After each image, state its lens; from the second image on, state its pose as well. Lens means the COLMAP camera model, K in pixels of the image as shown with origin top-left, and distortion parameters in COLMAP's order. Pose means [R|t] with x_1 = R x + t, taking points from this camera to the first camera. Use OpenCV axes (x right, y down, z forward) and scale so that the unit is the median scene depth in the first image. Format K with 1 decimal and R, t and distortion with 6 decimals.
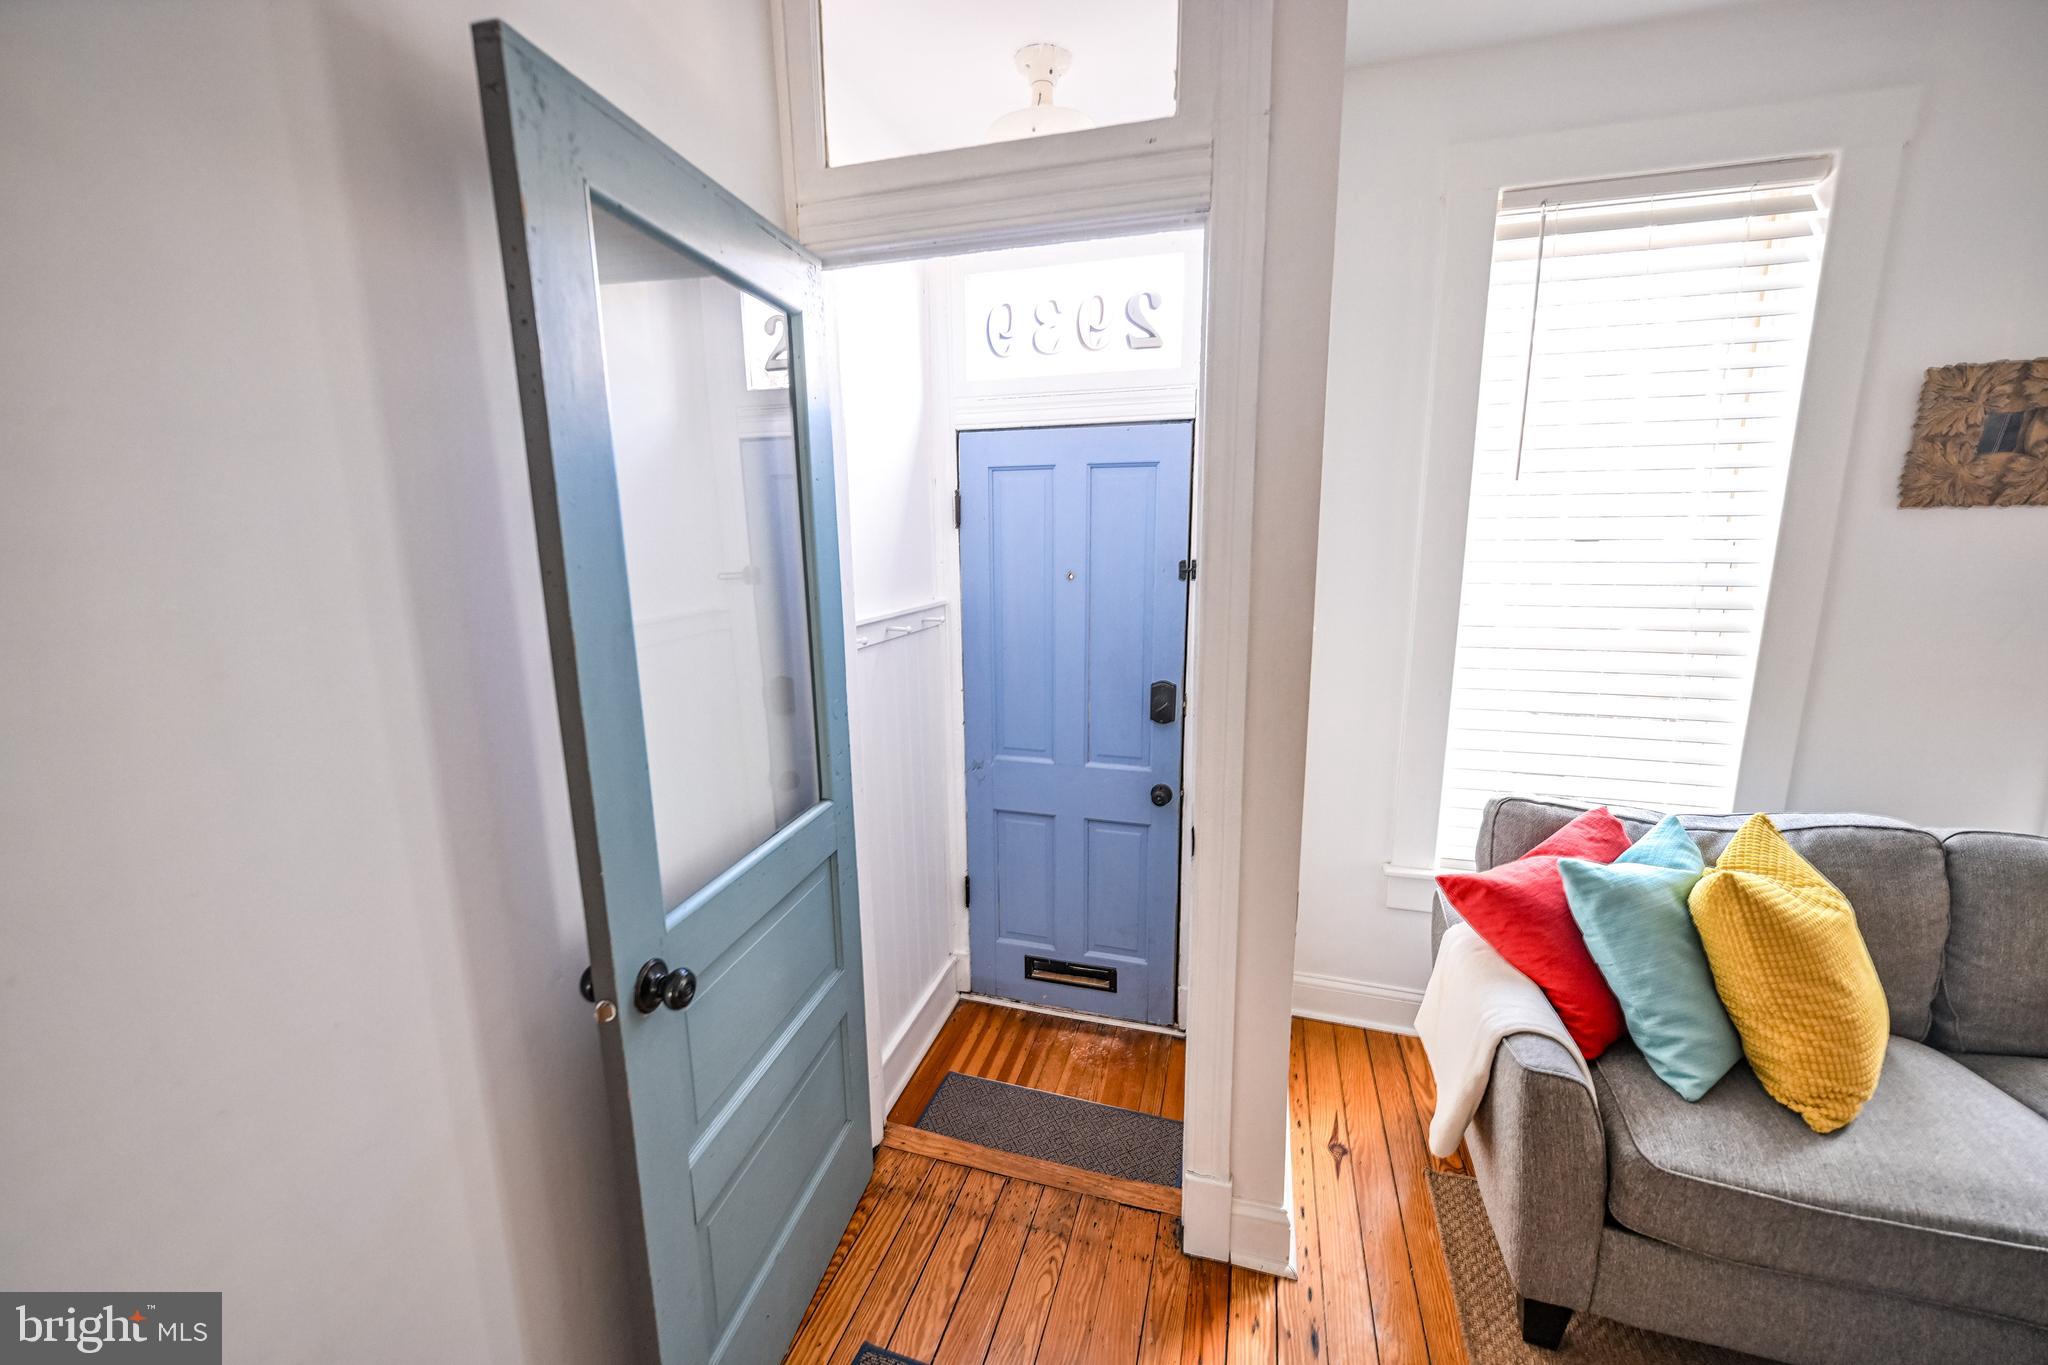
lens RADIAL K [[810.5, 0, 1023.0], [0, 810.5, 677.8], [0, 0, 1]] dist [-0.003938, 0.000768]
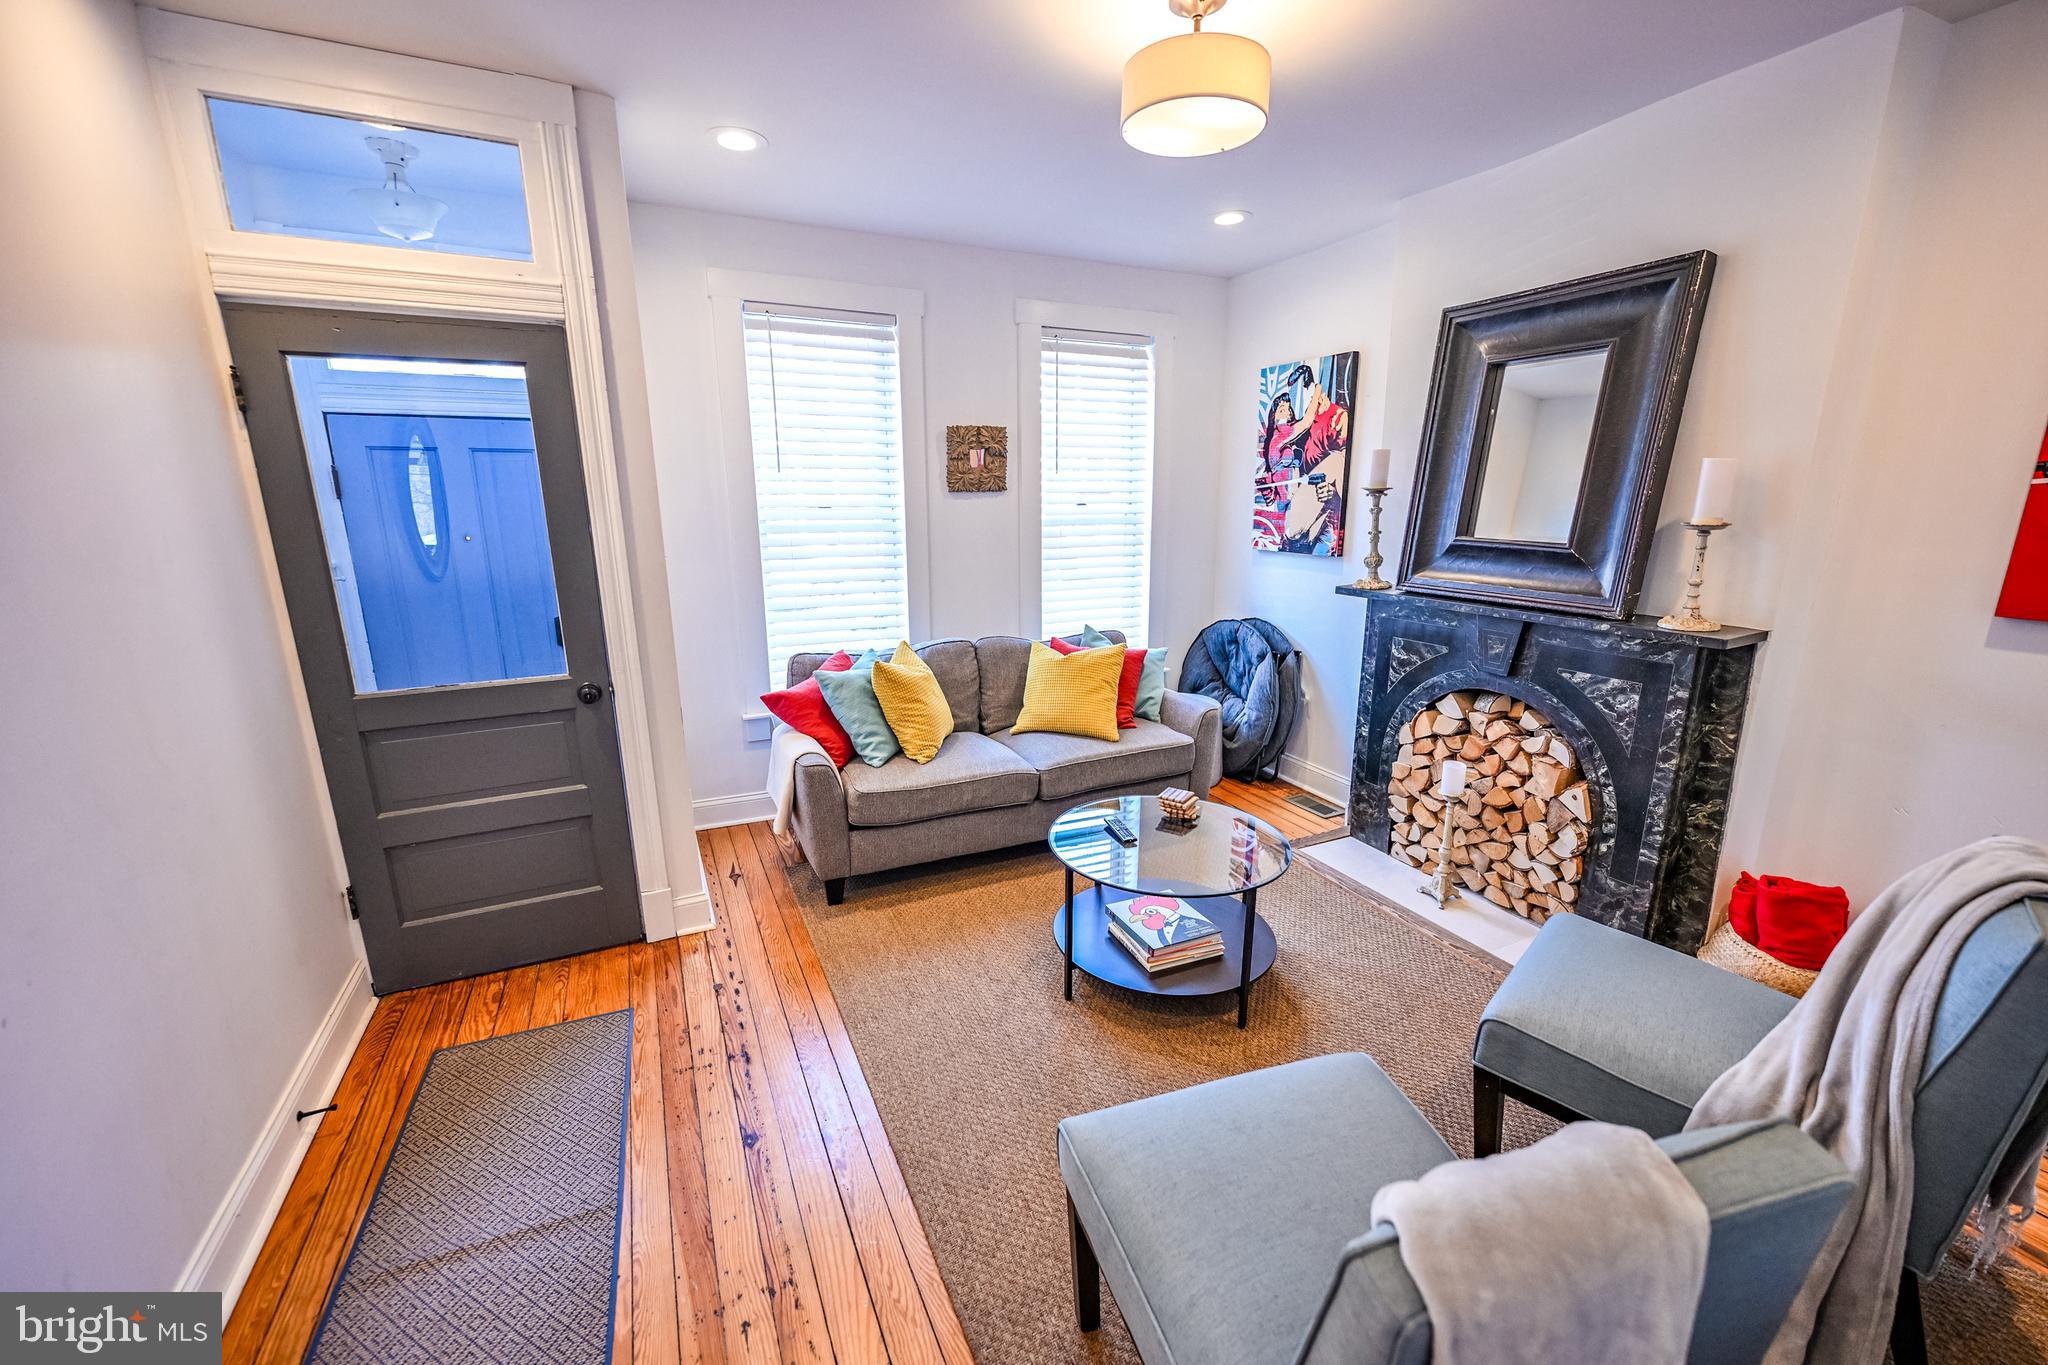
lens RADIAL K [[810.5, 0, 1021.1], [0, 810.5, 682.2], [0, 0, 1]] dist [-0.003938, 0.000768]
pose [[0.744947, -0.141889, 0.651859, -0.261030], [0.113068, 0.989837, 0.086241, 0.136428], [-0.657472, 0.009460, 0.753420, -0.834517]]
